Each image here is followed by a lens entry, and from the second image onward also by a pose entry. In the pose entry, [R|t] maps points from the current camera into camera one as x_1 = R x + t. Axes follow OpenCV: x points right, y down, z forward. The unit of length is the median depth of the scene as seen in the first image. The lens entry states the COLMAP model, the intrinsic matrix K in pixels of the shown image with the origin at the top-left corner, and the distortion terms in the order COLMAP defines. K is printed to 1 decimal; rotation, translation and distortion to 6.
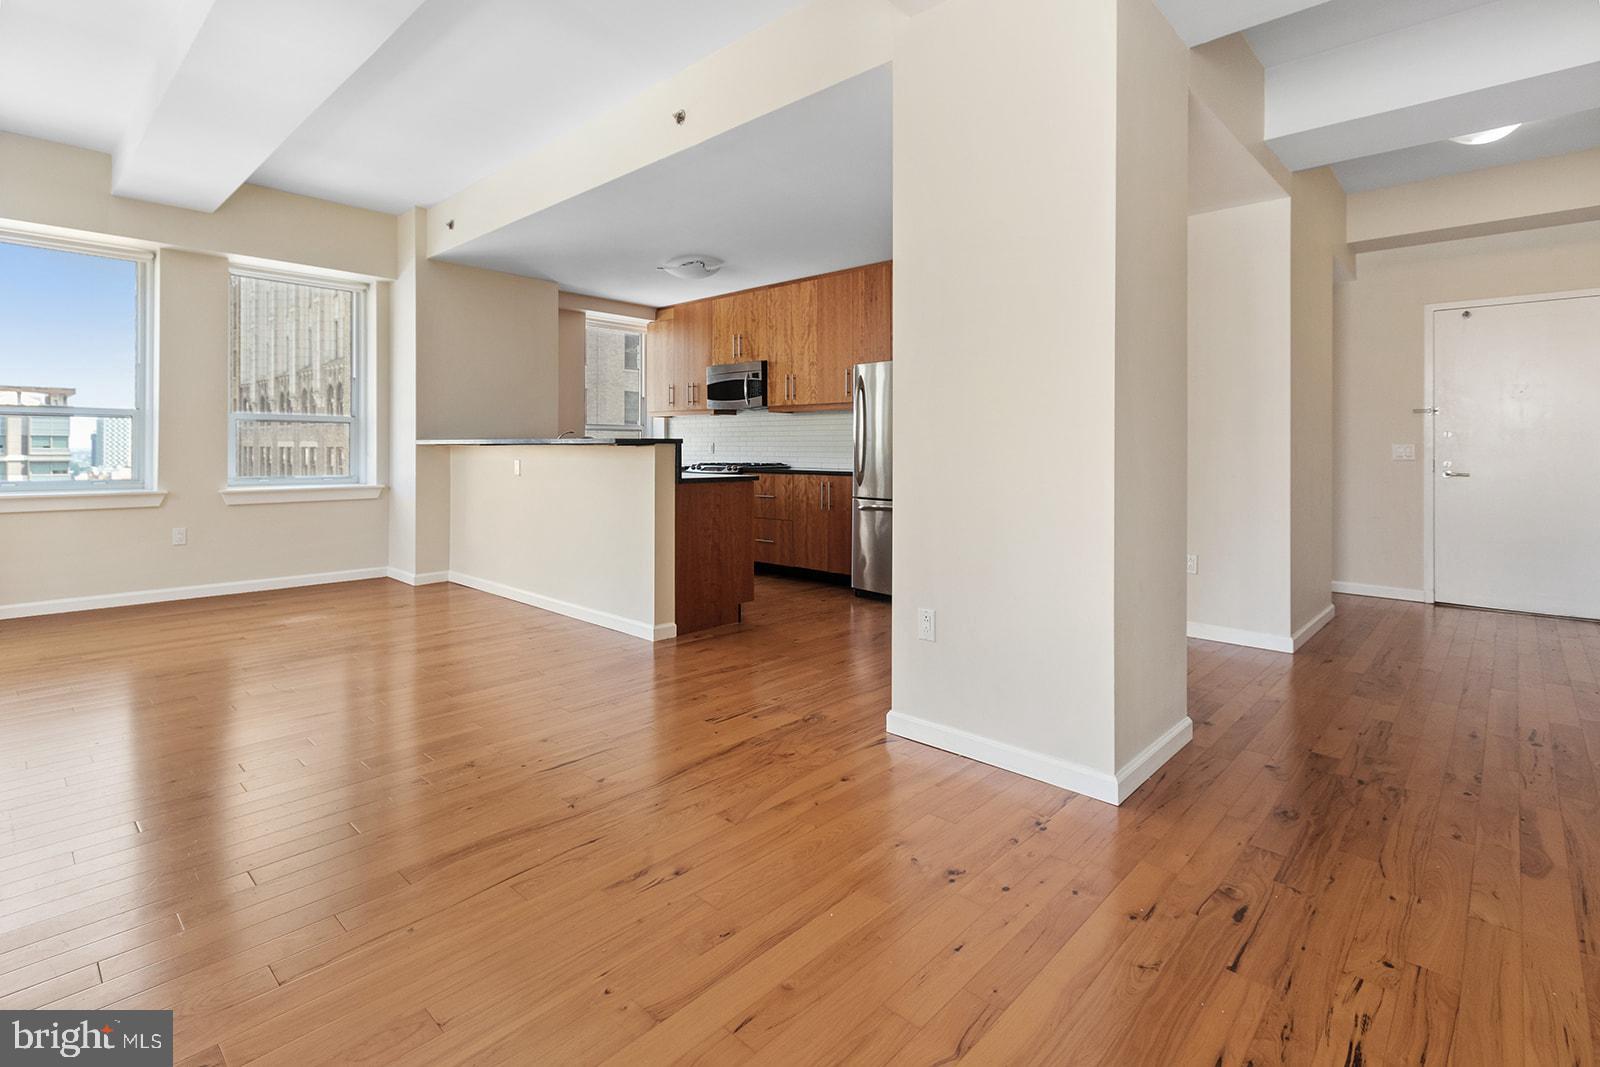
lens RADIAL K [[760.0, 0, 790.0], [0, 760.0, 443.9], [0, 0, 1]] dist [0.006898, 0.000328]
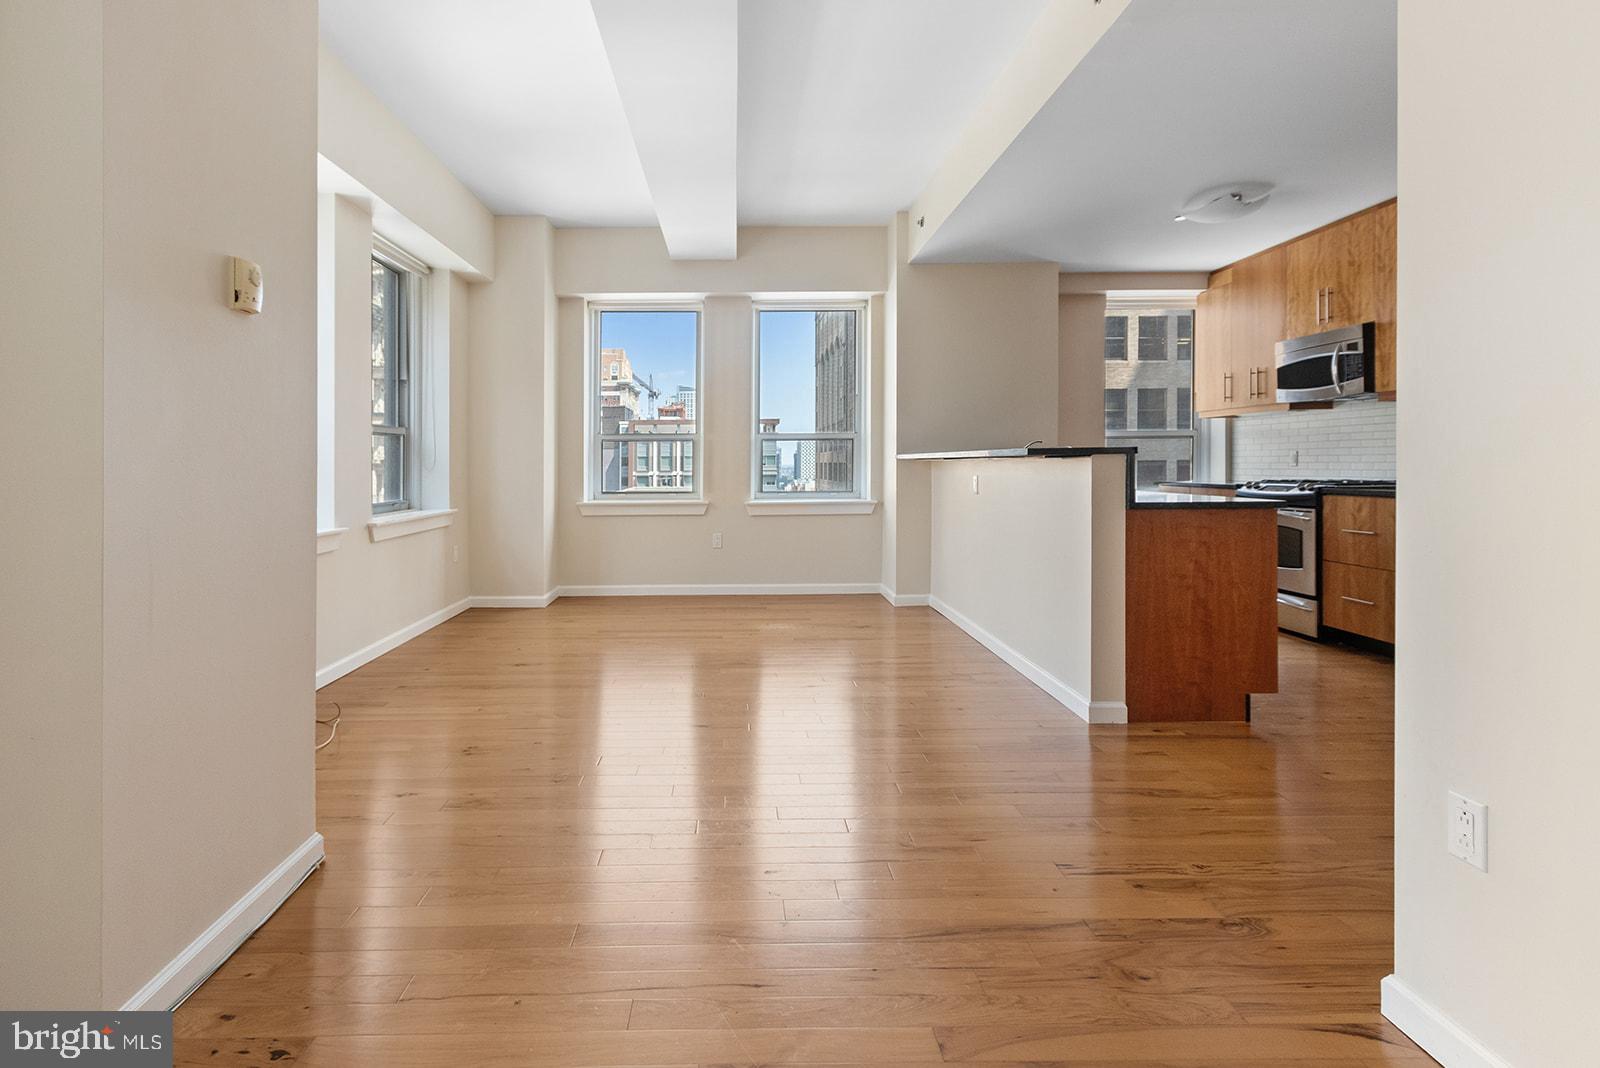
lens RADIAL K [[807.9, 0, 741.4], [0, 807.9, 462.0], [0, 0, 1]] dist [0.004079, -0.000057]
pose [[0.690859, -0.011510, -0.722898, 0.100254], [0.015986, 0.999872, -0.000642, 0.001629], [0.722813, -0.011113, 0.690955, 0.141584]]
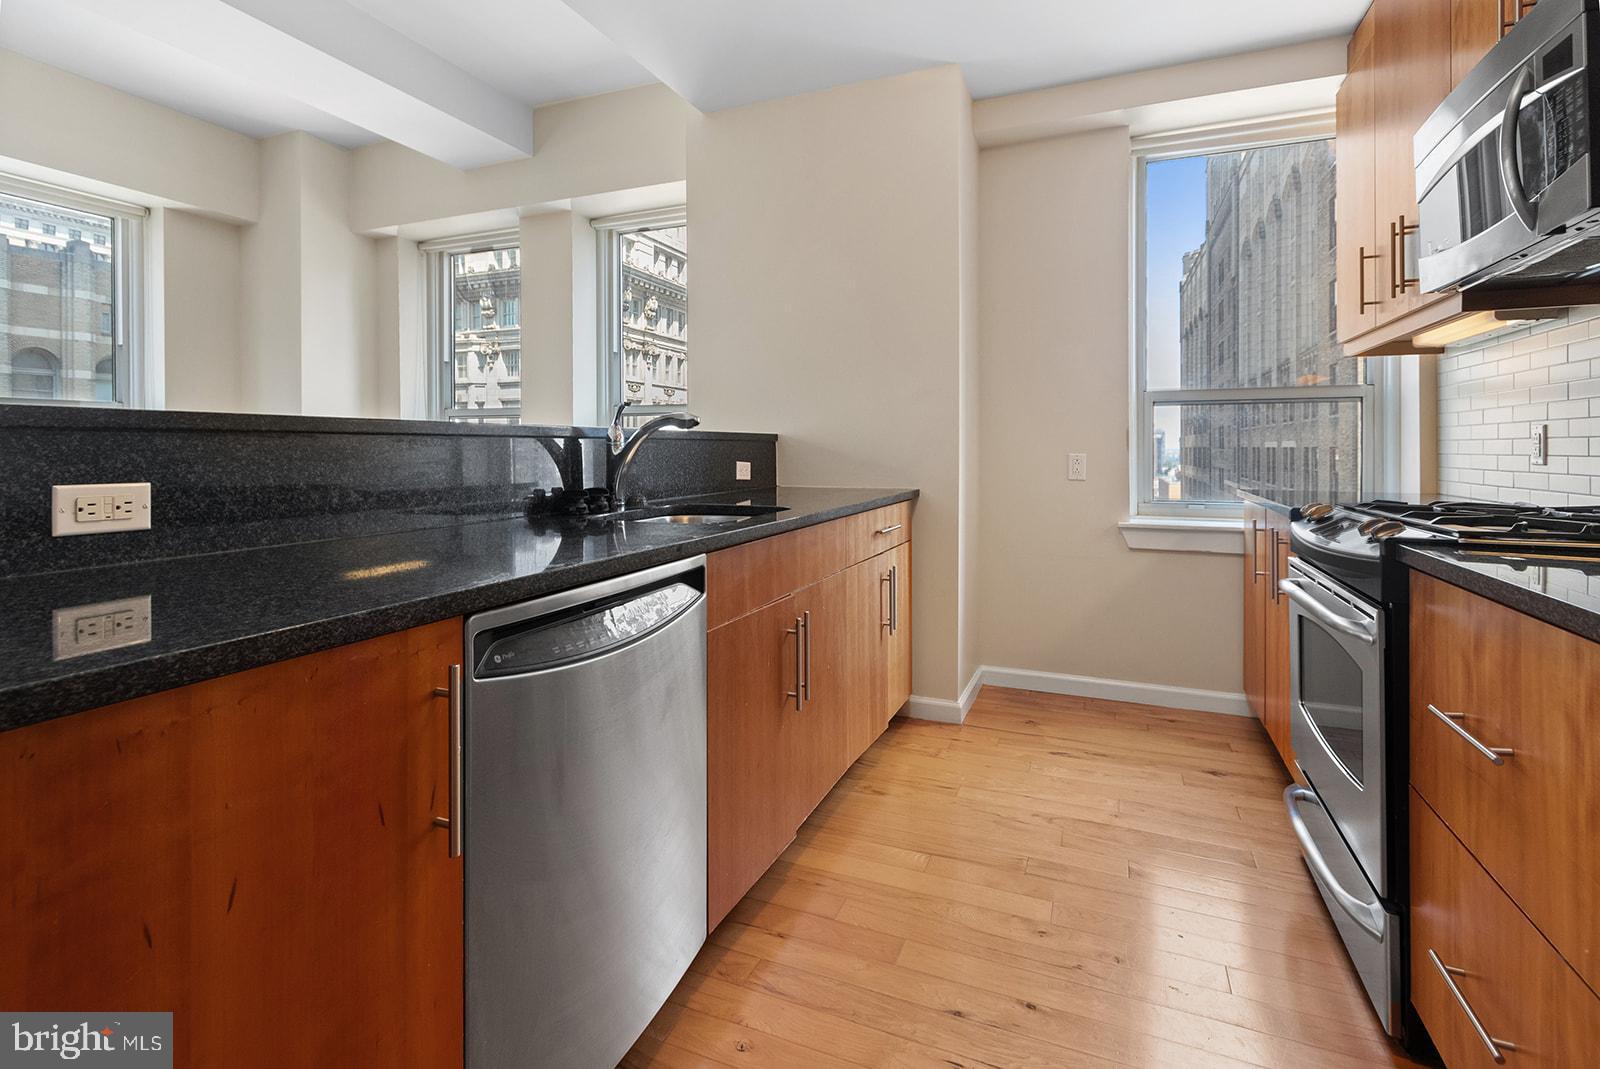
lens RADIAL K [[760.0, 0, 790.0], [0, 760.0, 444.9], [0, 0, 1]] dist [0.006898, 0.000328]
pose [[0.347252, -0.009075, -0.937728, 0.069884], [0.009403, 0.999937, -0.006195, 0.005890], [0.937725, -0.006666, 0.347316, 0.778805]]
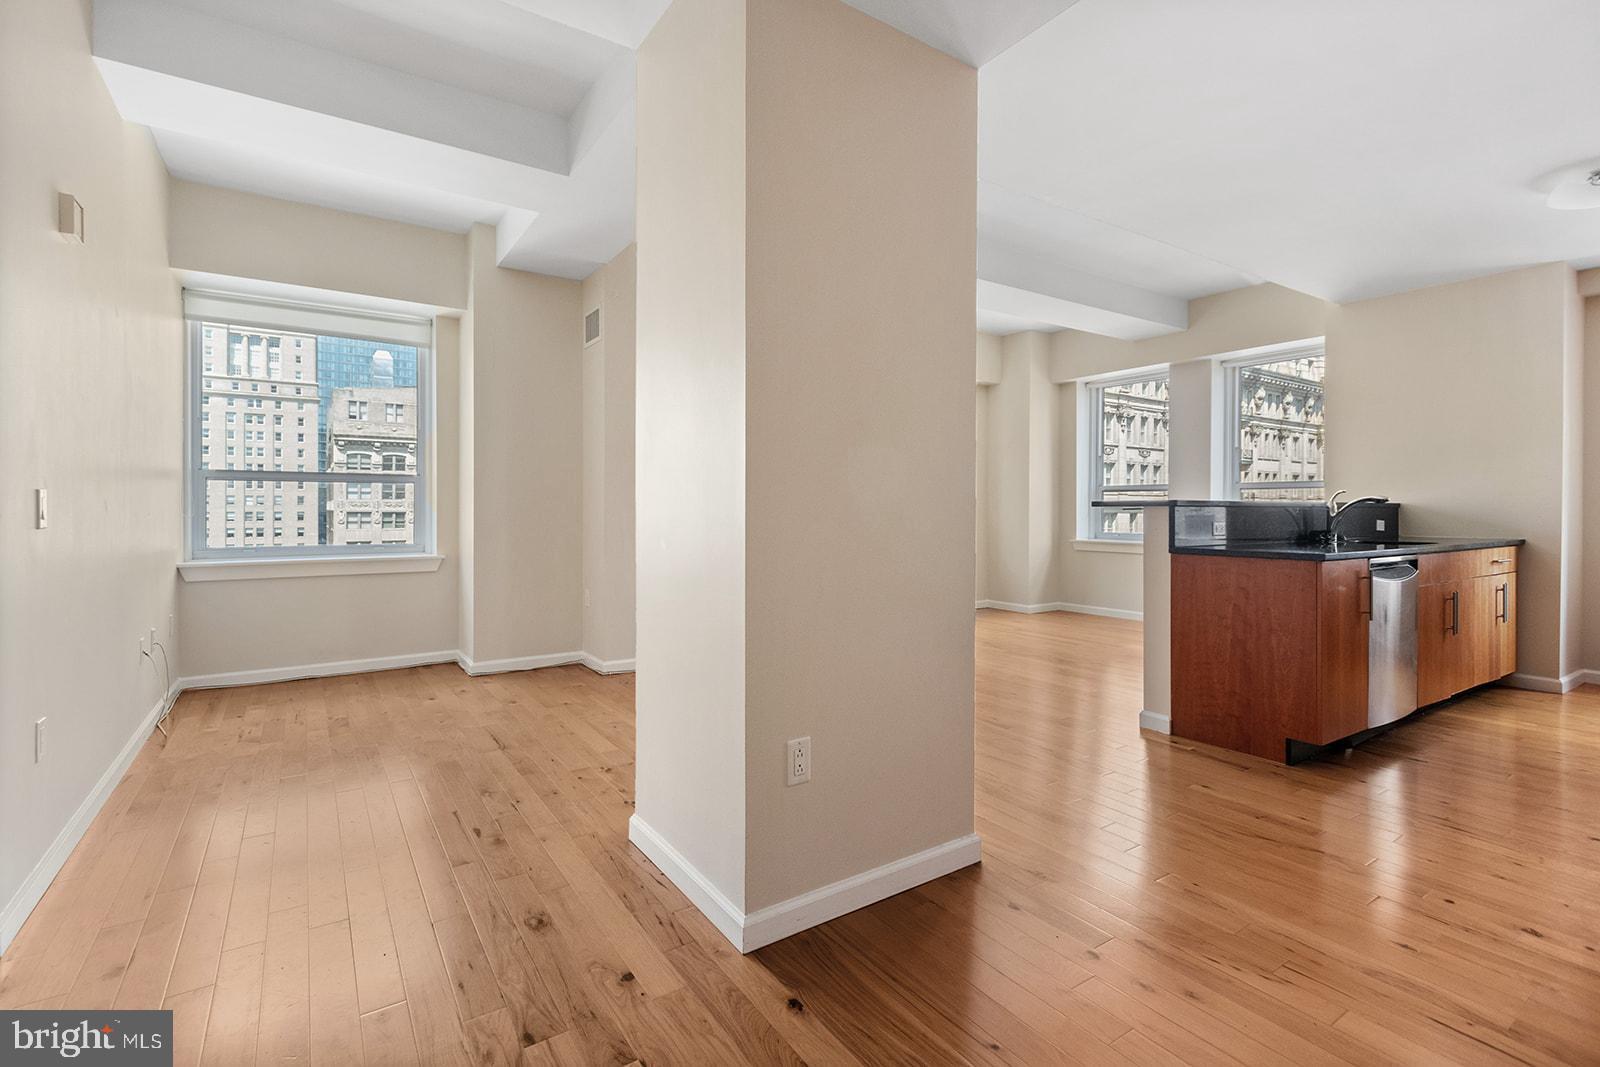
lens RADIAL K [[733.3, 0, 788.6], [0, 733.3, 506.1], [0, 0, 1]] dist [0.002143, -0.000080]
pose [[-0.234431, -0.009236, -0.972089, 0.484684], [0.002821, 0.999944, -0.010181, 0.004699], [0.972129, -0.005129, -0.234392, 0.510413]]
